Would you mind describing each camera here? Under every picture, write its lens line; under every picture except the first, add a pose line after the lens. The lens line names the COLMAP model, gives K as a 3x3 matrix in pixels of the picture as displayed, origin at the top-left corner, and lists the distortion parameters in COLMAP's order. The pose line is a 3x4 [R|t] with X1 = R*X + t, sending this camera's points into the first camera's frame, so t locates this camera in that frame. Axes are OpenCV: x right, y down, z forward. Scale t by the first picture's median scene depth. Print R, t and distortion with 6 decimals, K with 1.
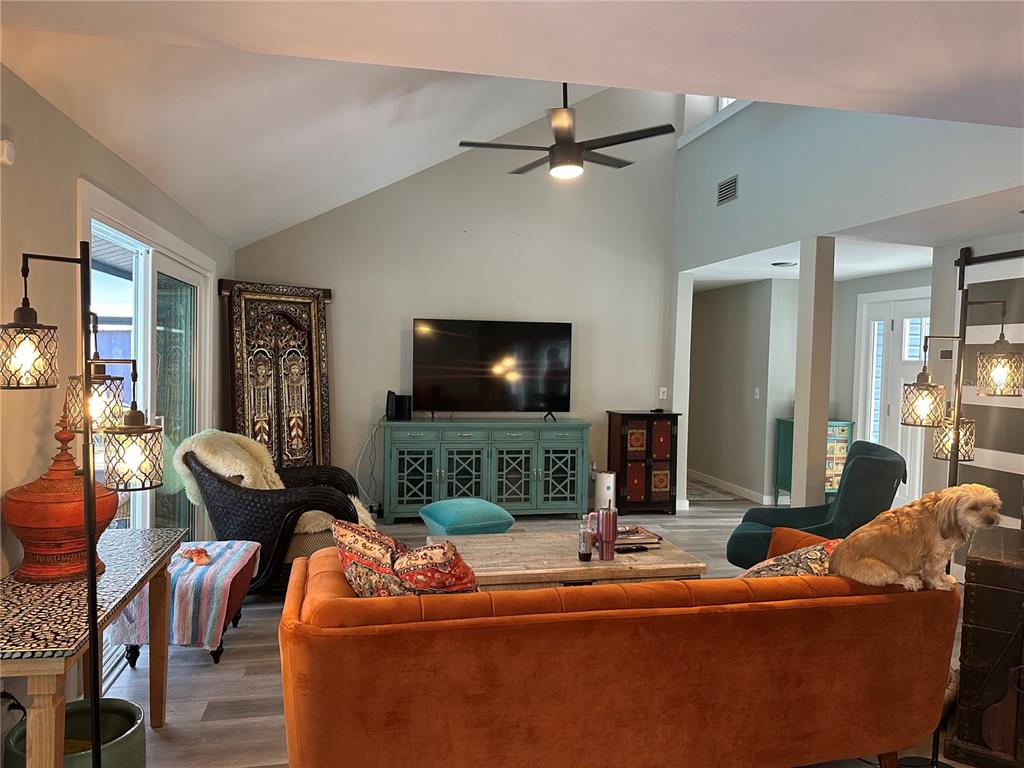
lens RADIAL K [[717.5, 0, 512.0], [0, 717.5, 384.0], [0, 0, 1]] dist [0.066664, -0.064896]
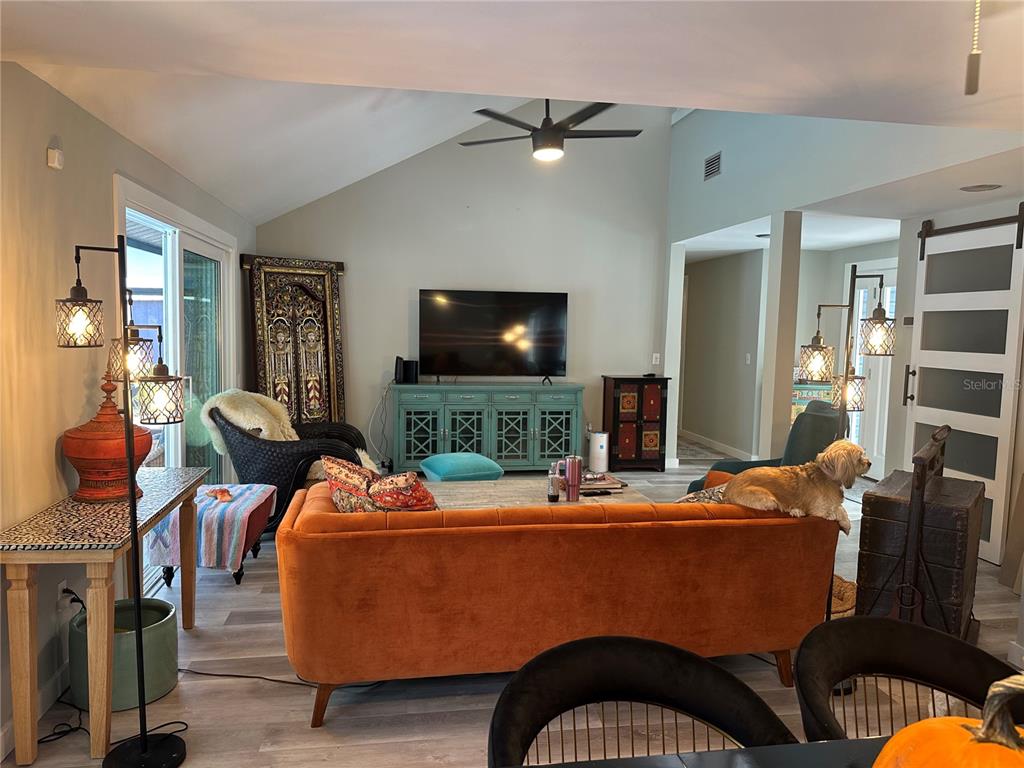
lens RADIAL K [[721.0, 0, 512.0], [0, 721.0, 384.0], [0, 0, 1]] dist [0.120500, -0.153909]
pose [[0.998989, 0.001548, -0.044929, 0.088349], [0.000374, 0.999086, 0.042744, 0.007700], [0.044954, -0.042718, 0.998075, -0.151787]]
